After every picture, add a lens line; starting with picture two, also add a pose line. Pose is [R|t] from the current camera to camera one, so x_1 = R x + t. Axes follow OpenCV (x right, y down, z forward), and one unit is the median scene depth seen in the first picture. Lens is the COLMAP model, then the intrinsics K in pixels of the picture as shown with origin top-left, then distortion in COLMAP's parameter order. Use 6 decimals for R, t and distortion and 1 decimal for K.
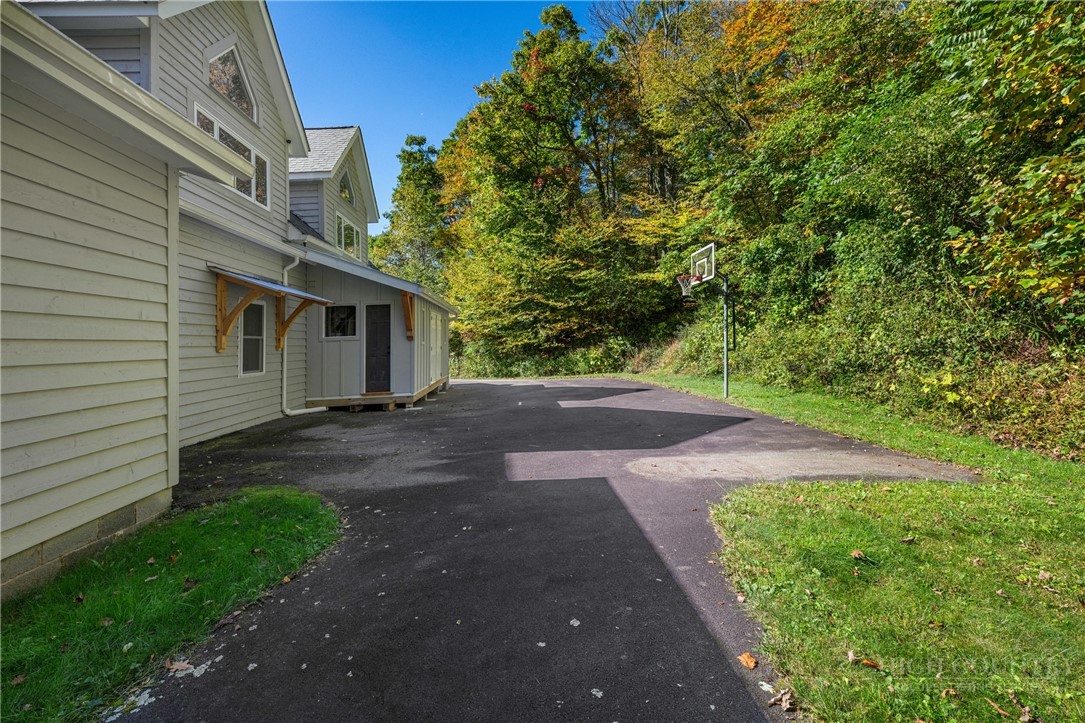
lens RADIAL K [[429.3, 0, 542.5], [0, 429.3, 361.5], [0, 0, 1]] dist [-0.000149, -0.000225]
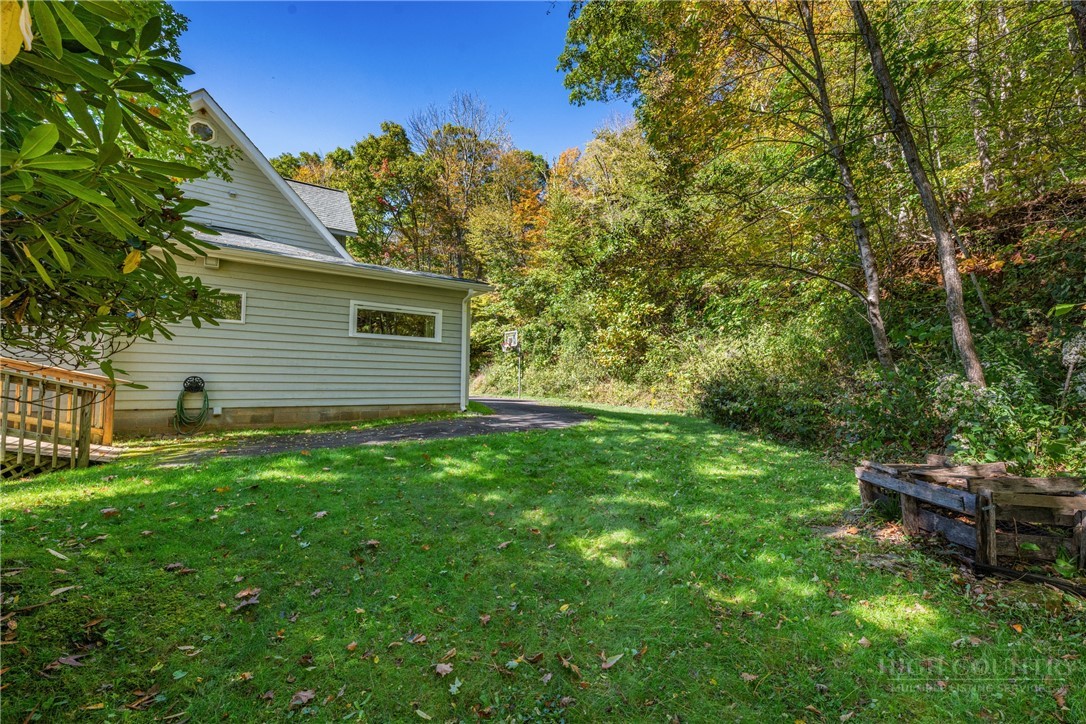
lens RADIAL K [[461.7, 0, 543.0], [0, 461.7, 362.0], [0, 0, 1]] dist [0.000053, -0.000001]
pose [[0.847608, 0.070268, 0.525950, -0.606531], [-0.022856, 0.995108, -0.096115, 0.097129], [-0.530131, 0.069447, 0.845067, -0.905966]]
